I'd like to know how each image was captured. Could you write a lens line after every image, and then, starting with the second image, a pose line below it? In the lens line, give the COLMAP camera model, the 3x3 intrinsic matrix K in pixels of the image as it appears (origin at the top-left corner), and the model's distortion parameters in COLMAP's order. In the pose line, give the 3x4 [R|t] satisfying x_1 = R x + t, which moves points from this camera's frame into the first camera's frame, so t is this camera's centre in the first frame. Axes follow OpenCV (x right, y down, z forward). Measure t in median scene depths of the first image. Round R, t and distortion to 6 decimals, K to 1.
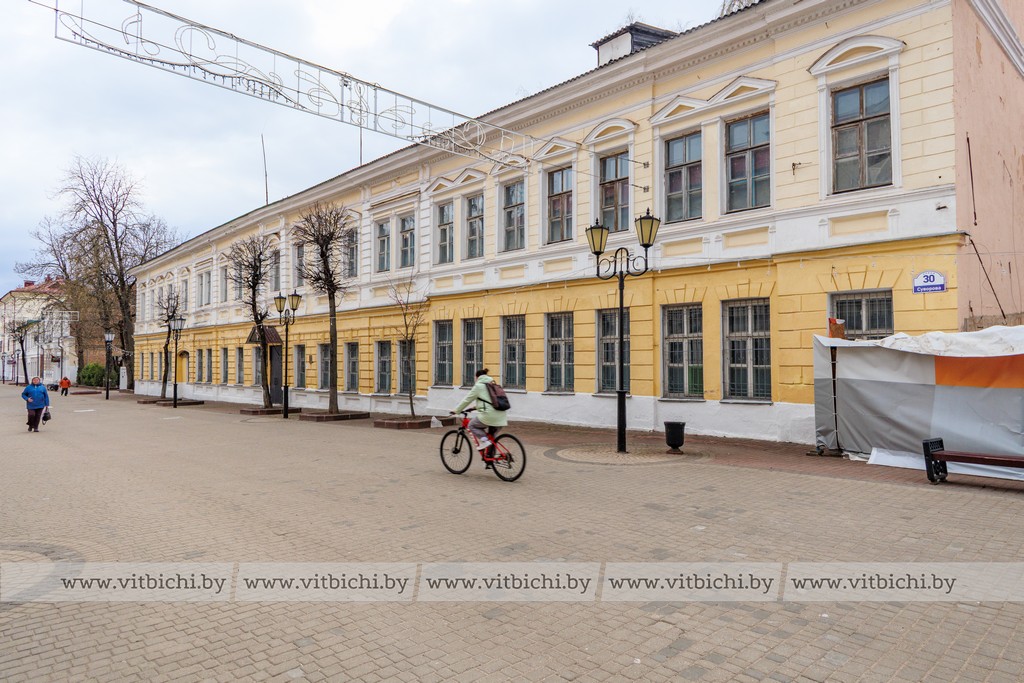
lens RADIAL K [[685.7, 0, 515.5], [0, 685.7, 321.2], [0, 0, 1]] dist [0.001101, -0.000473]
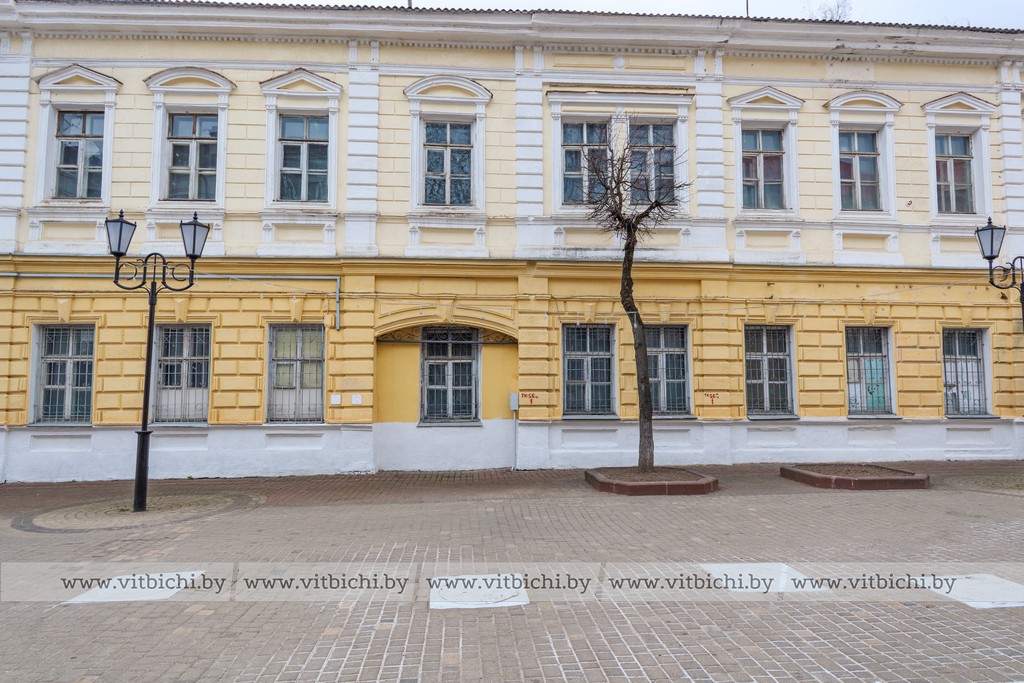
lens RADIAL K [[685.7, 0, 515.5], [0, 685.7, 321.2], [0, 0, 1]] dist [0.001101, -0.000473]
pose [[0.585259, 0.061097, 0.808542, -0.219800], [-0.030447, 0.998110, -0.053382, 0.014187], [-0.810275, 0.006625, 0.586013, 0.239389]]
